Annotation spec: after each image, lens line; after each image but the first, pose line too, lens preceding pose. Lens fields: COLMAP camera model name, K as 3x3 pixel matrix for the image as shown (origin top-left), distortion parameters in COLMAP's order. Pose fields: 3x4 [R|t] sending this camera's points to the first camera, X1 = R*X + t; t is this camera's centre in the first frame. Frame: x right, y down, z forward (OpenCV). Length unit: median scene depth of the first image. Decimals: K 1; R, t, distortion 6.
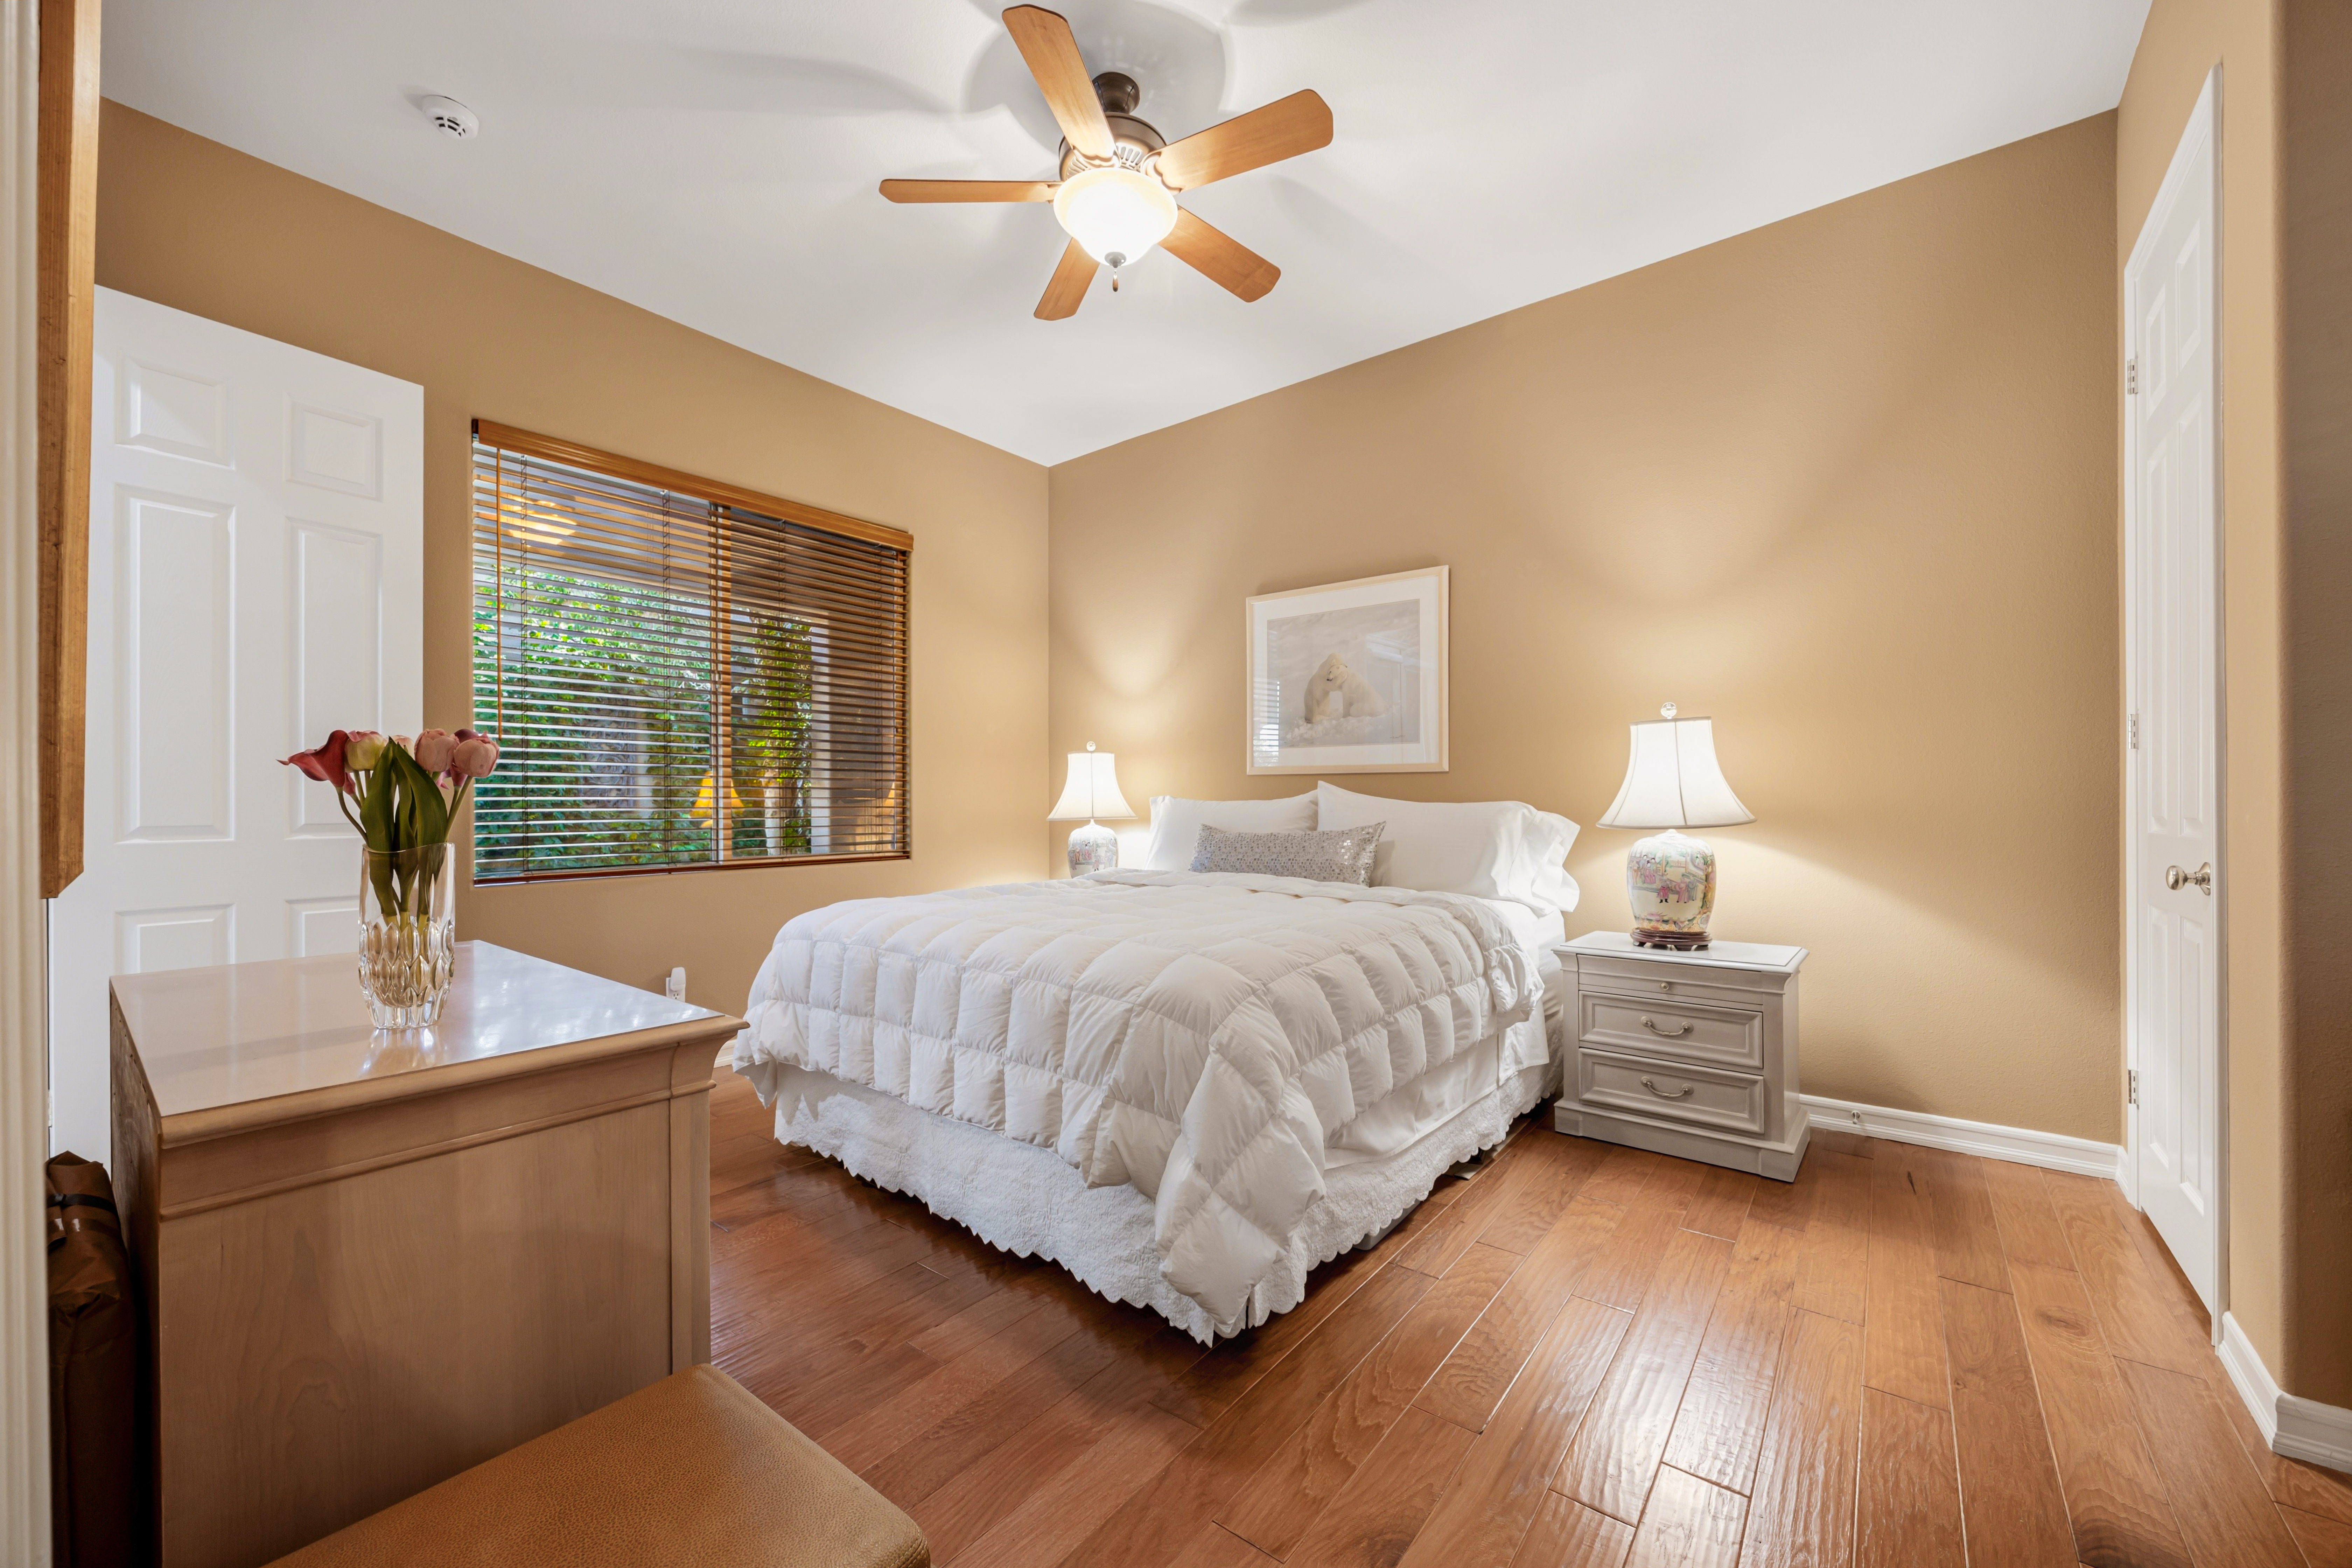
lens RADIAL K [[911.1, 0, 1199.4], [0, 911.1, 808.2], [0, 0, 1]] dist [-0.002936, 0.000236]
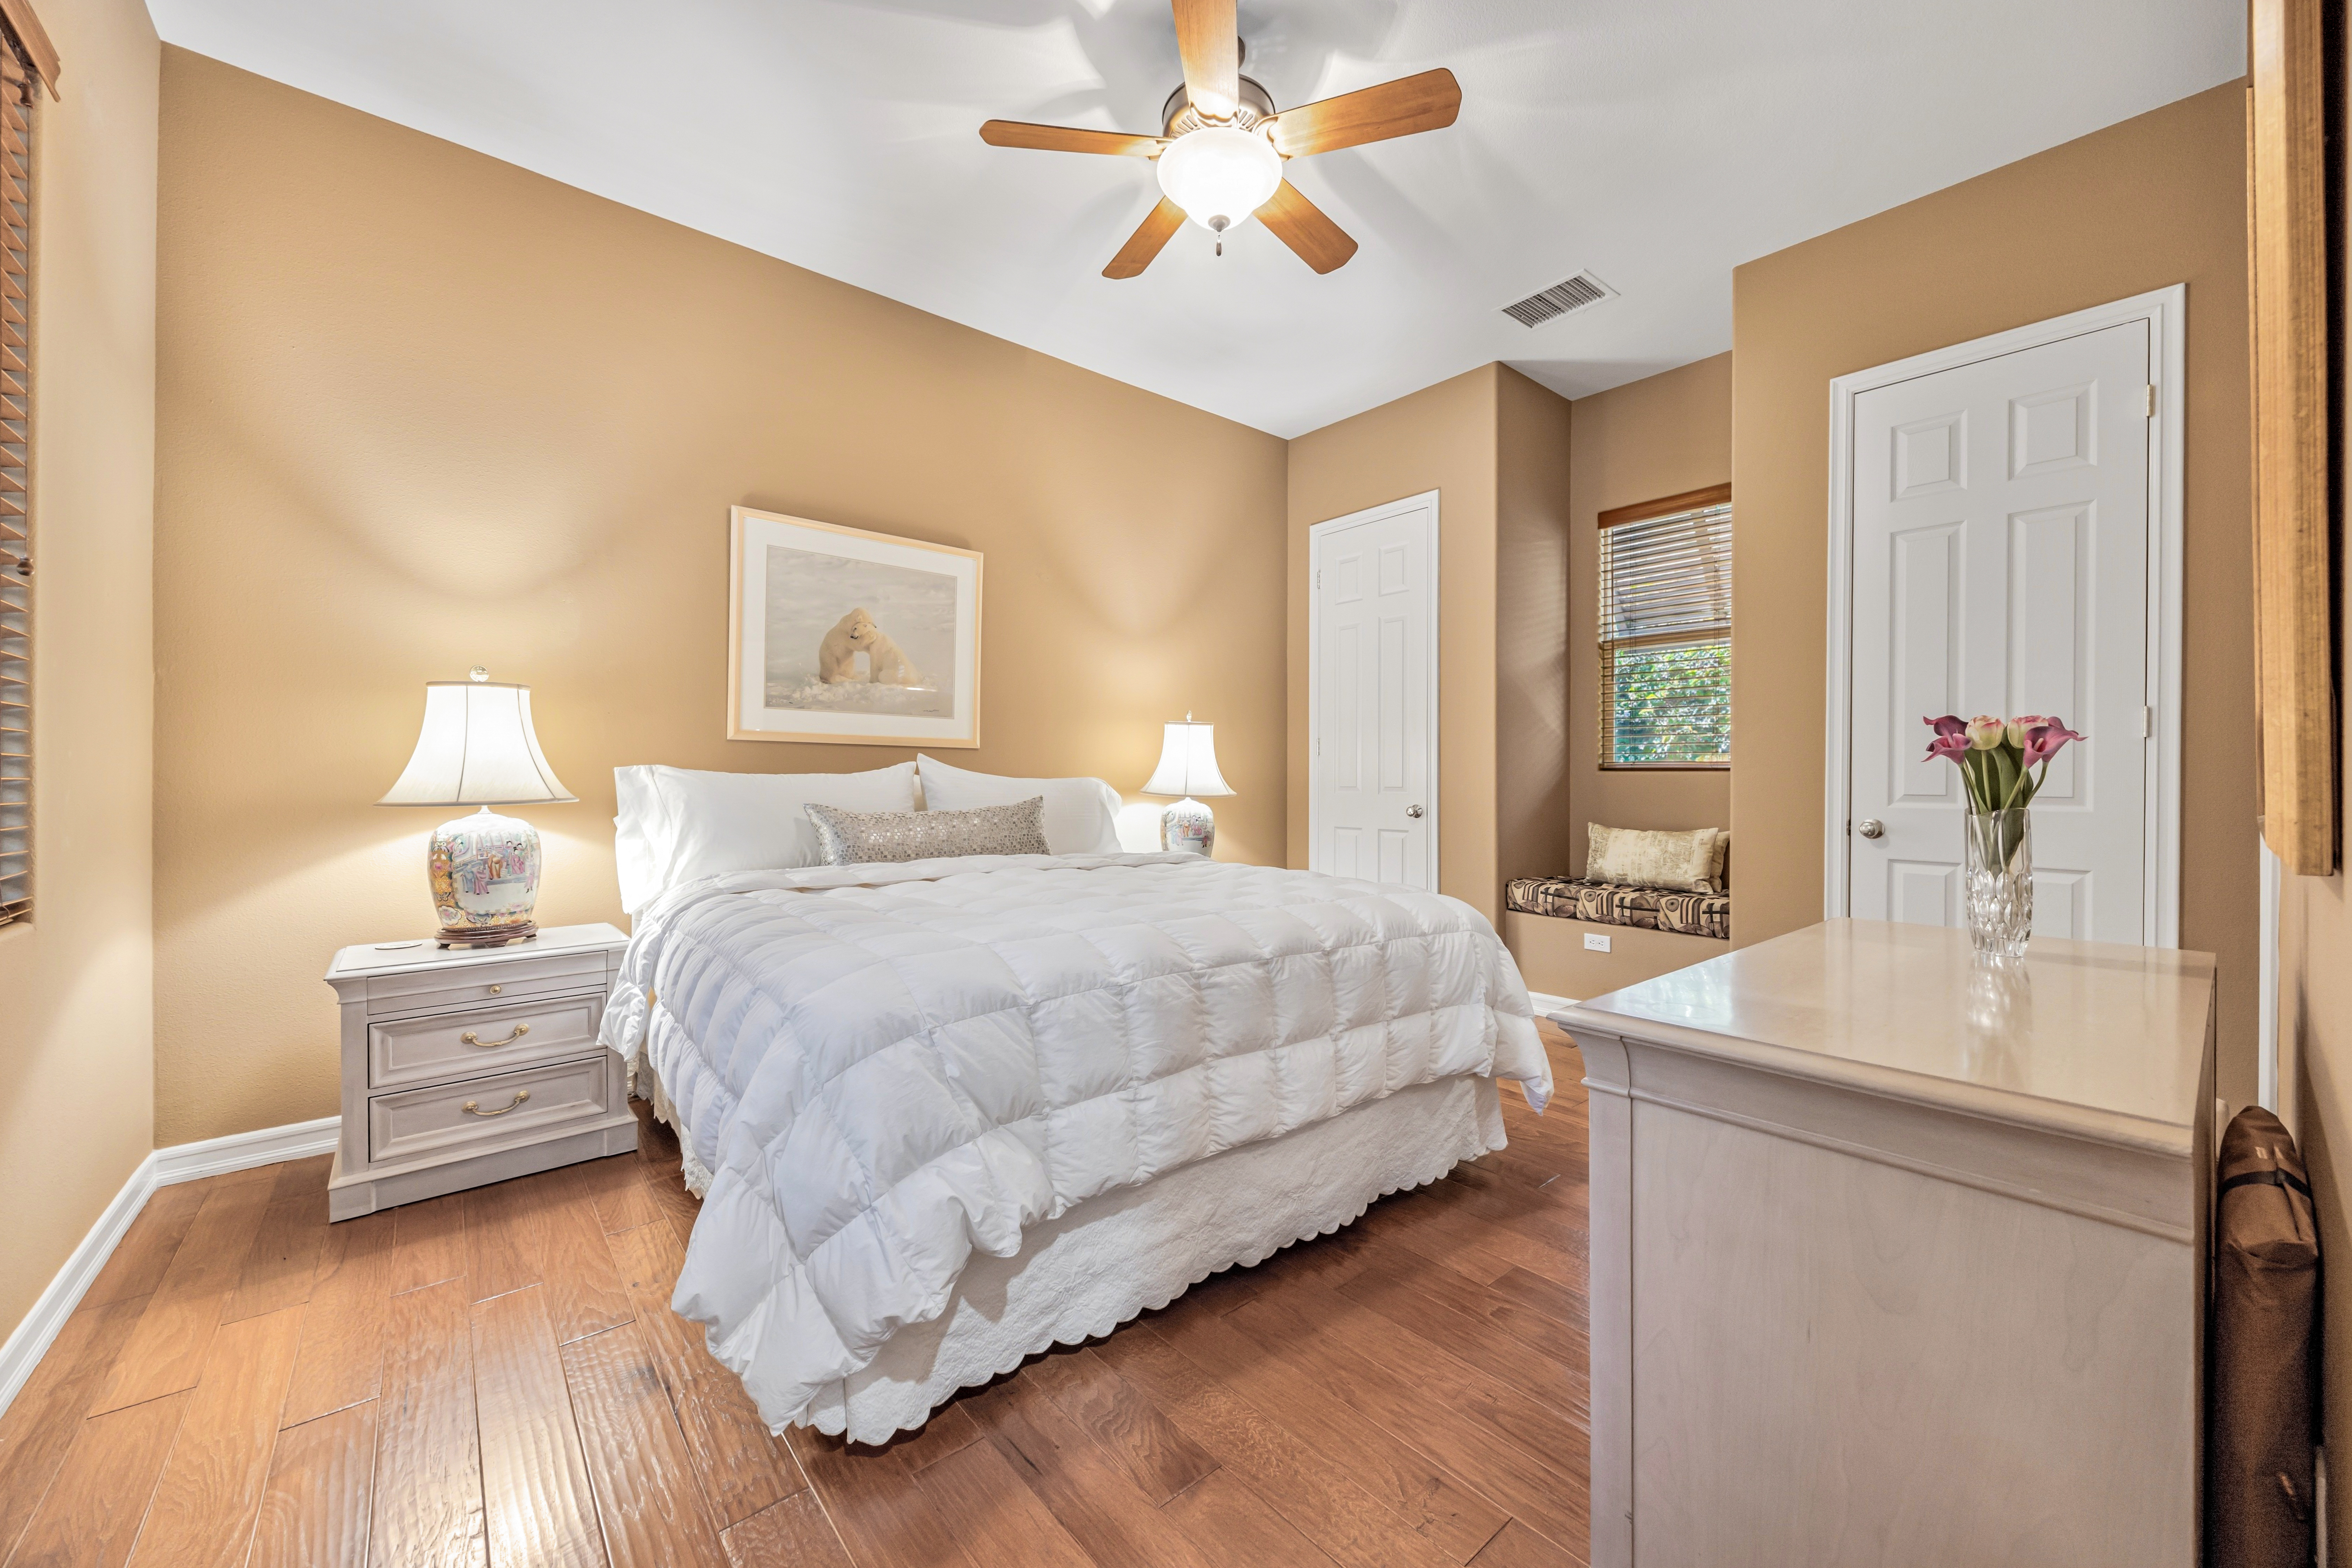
lens RADIAL K [[911.1, 0, 1193.5], [0, 911.1, 772.5], [0, 0, 1]] dist [-0.002936, 0.000236]
pose [[0.191468, 0.012687, 0.981417, -0.643899], [0.001355, 0.999912, -0.013190, 0.000800], [-0.981498, 0.003855, 0.191434, 0.506051]]
